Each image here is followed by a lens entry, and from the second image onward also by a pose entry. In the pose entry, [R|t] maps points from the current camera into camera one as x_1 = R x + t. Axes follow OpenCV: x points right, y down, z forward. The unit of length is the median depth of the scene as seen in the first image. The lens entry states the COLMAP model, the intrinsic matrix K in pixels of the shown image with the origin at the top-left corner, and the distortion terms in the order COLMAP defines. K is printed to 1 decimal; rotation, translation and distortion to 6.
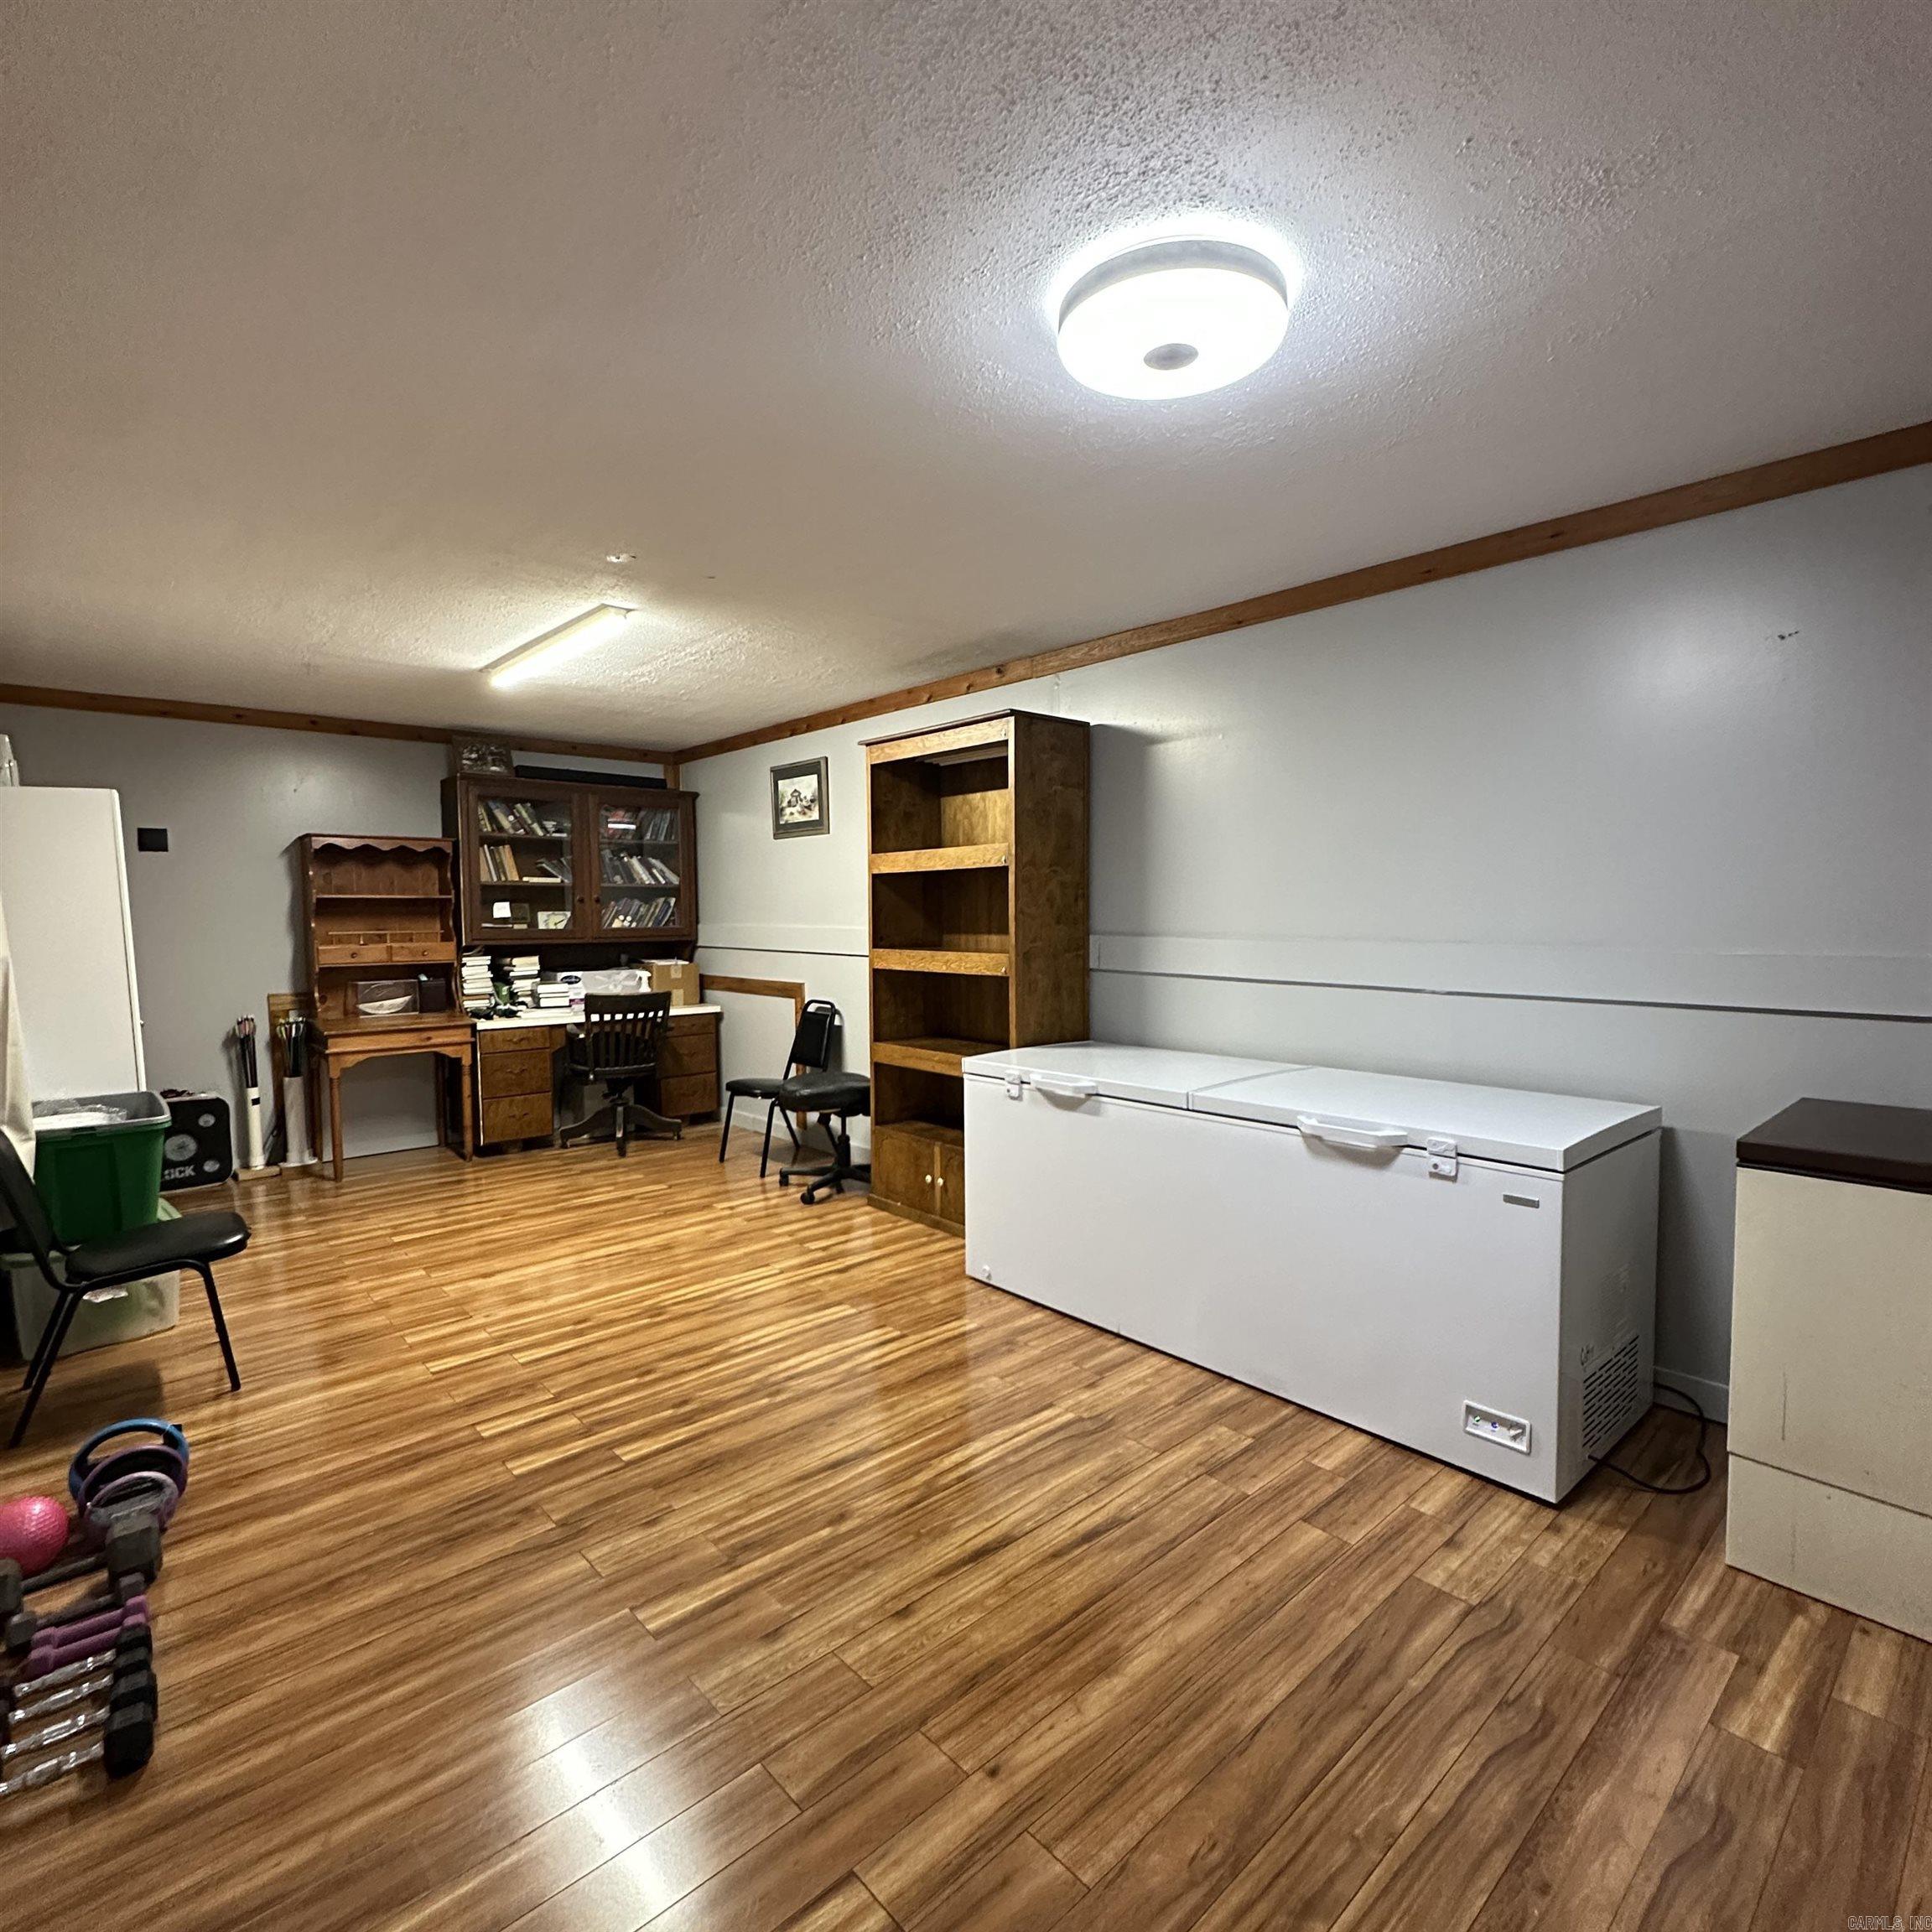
lens RADIAL K [[1026.8, 0, 971.3], [0, 1026.8, 973.9], [0, 0, 1]] dist [-0.004792, -0.000709]
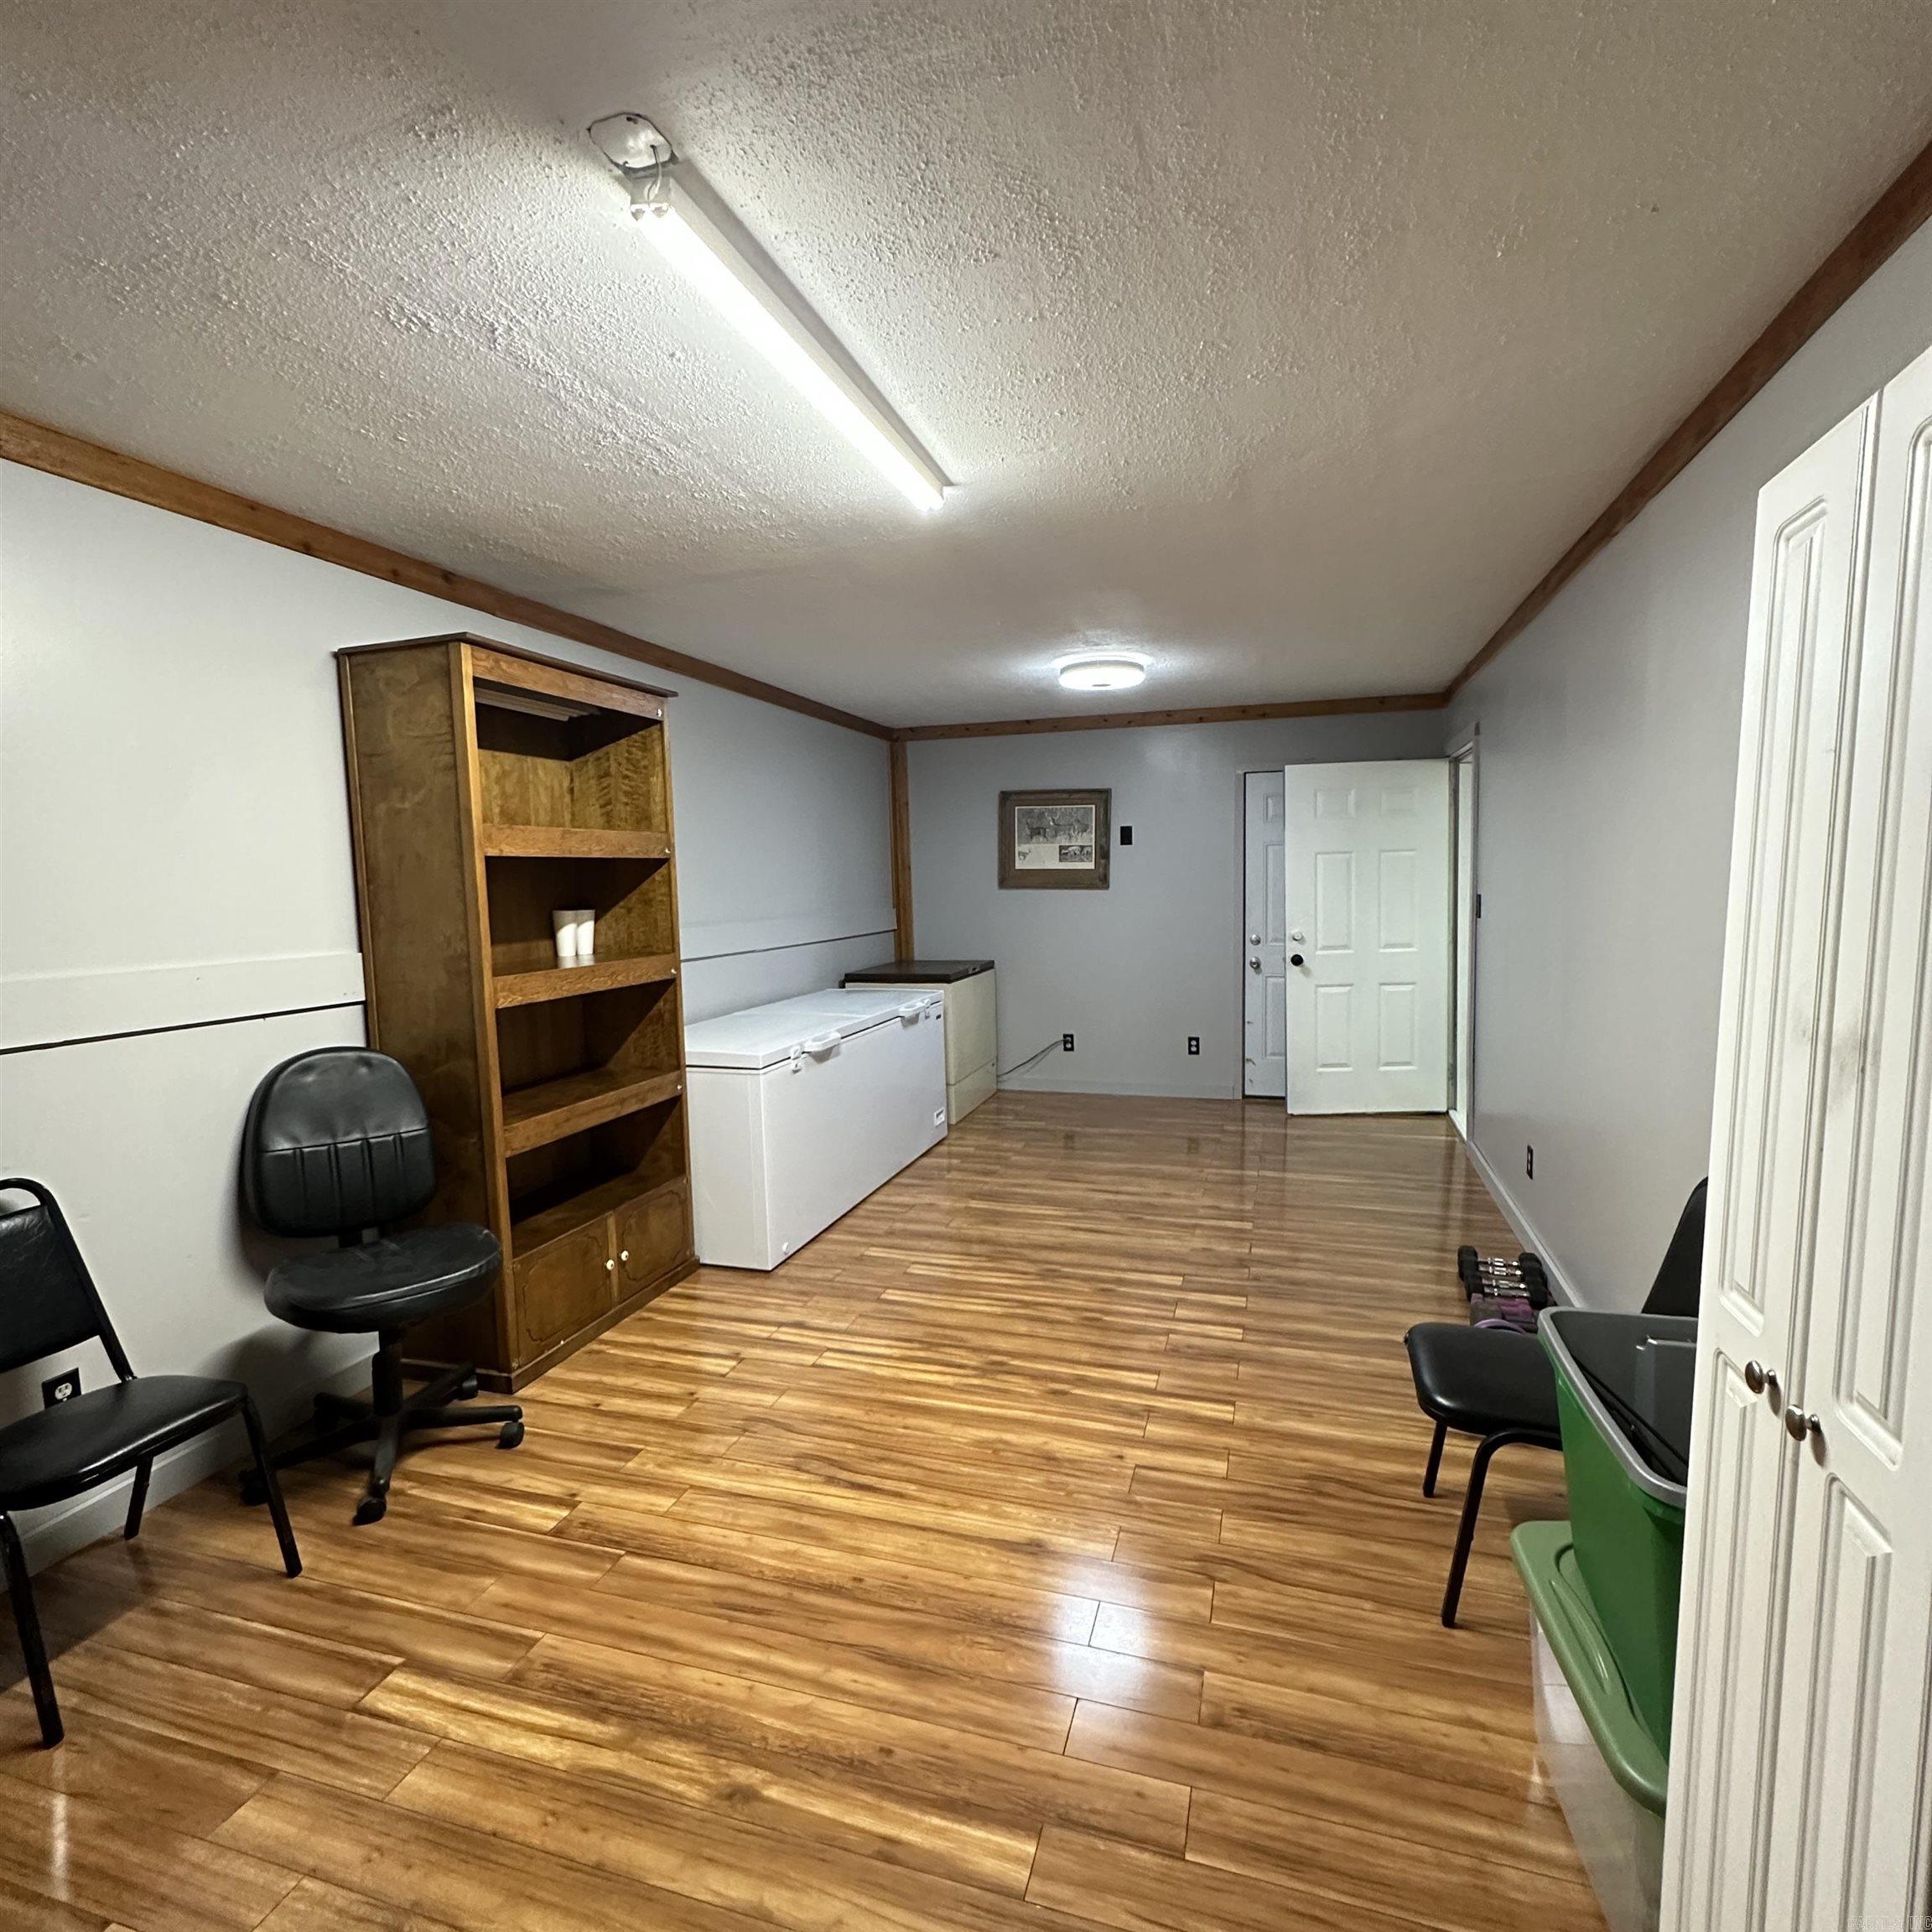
lens RADIAL K [[1026.8, 0, 970.0], [0, 1026.8, 969.1], [0, 0, 1]] dist [-0.004792, -0.000709]
pose [[-0.512318, -0.055329, 0.857012, -1.074143], [0.084851, 0.989778, 0.114625, -0.106198], [-0.854594, 0.131443, -0.502387, 1.481788]]
